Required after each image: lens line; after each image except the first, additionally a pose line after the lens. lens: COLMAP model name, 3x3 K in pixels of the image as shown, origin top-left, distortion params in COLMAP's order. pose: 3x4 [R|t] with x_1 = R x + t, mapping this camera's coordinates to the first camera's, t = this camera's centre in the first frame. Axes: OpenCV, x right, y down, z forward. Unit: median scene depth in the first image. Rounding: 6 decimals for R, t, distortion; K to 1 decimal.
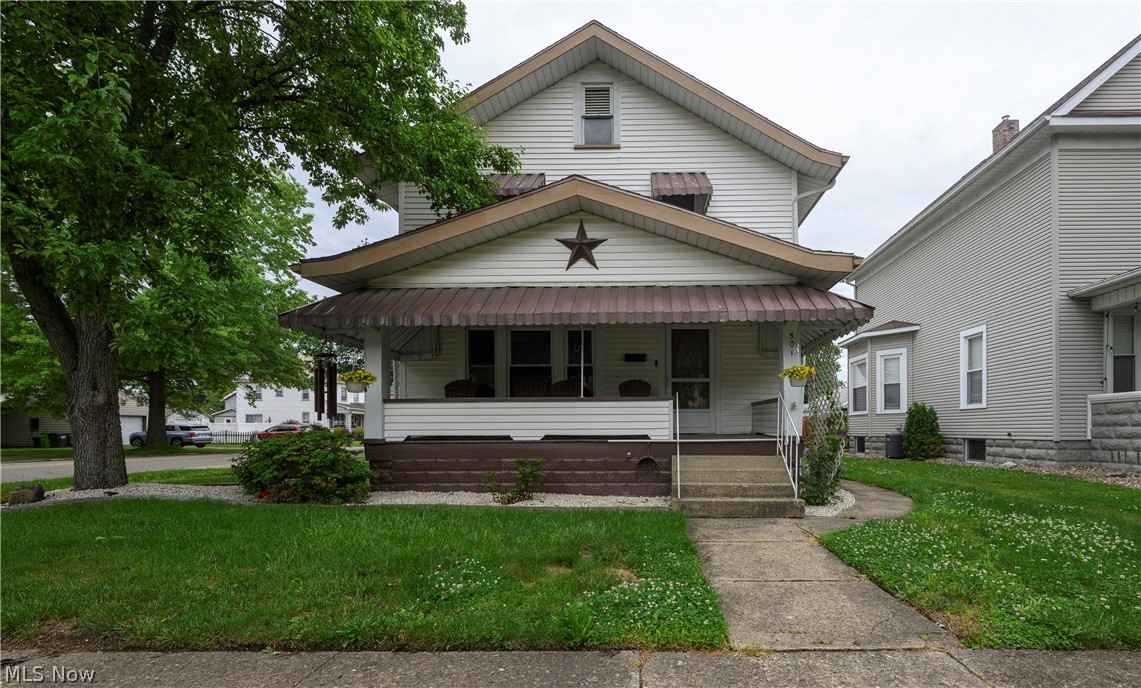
lens RADIAL K [[510.4, 0, 649.6], [0, 510.4, 429.2], [0, 0, 1]] dist [-0.005518, -0.000316]
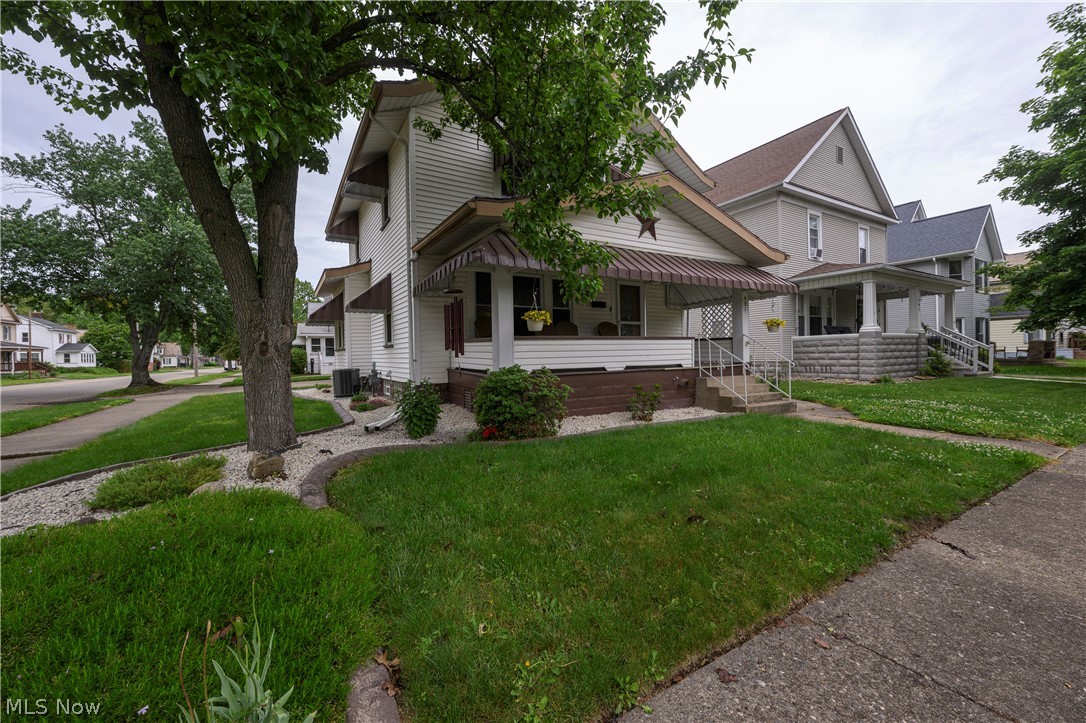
lens RADIAL K [[428.8, 0, 545.2], [0, 428.8, 357.2], [0, 0, 1]] dist [-0.002042, 0.000135]
pose [[0.852174, -0.016381, 0.523001, -0.919490], [0.018106, 0.999834, 0.001813, -0.015522], [-0.522945, 0.007924, 0.852330, 0.195359]]
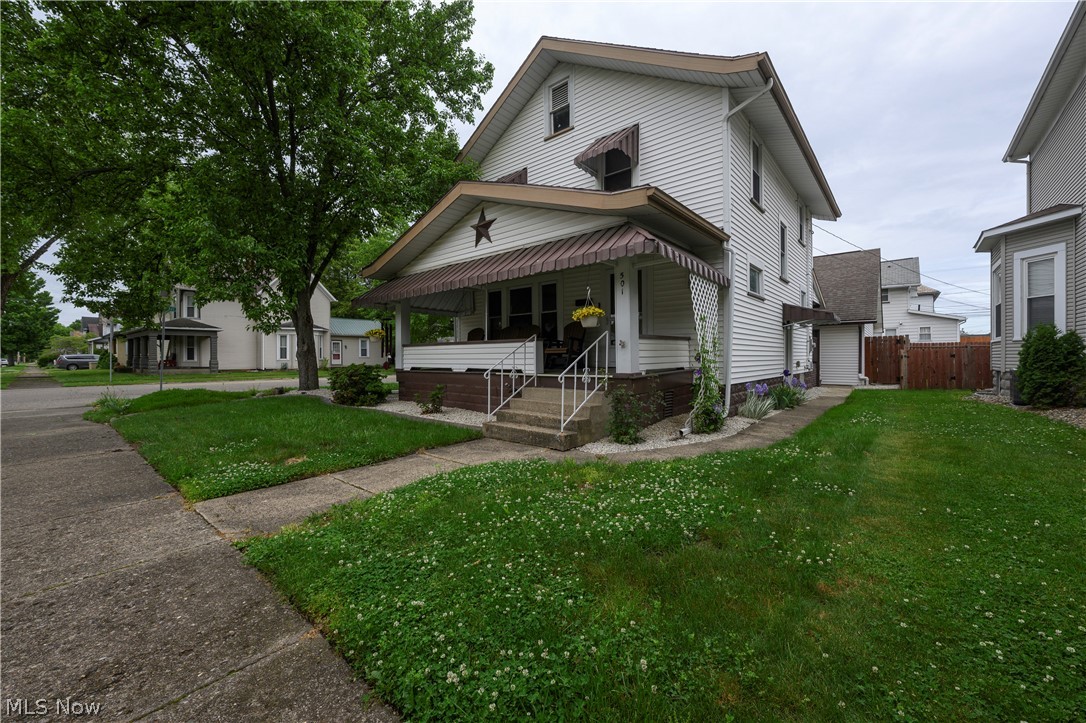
lens RADIAL K [[428.8, 0, 540.7], [0, 428.8, 358.0], [0, 0, 1]] dist [-0.002042, 0.000135]
pose [[0.763136, -0.000176, -0.646238, 0.693746], [0.002039, 0.999996, 0.002135, -0.018120], [0.646235, -0.002947, 0.763133, 0.232369]]
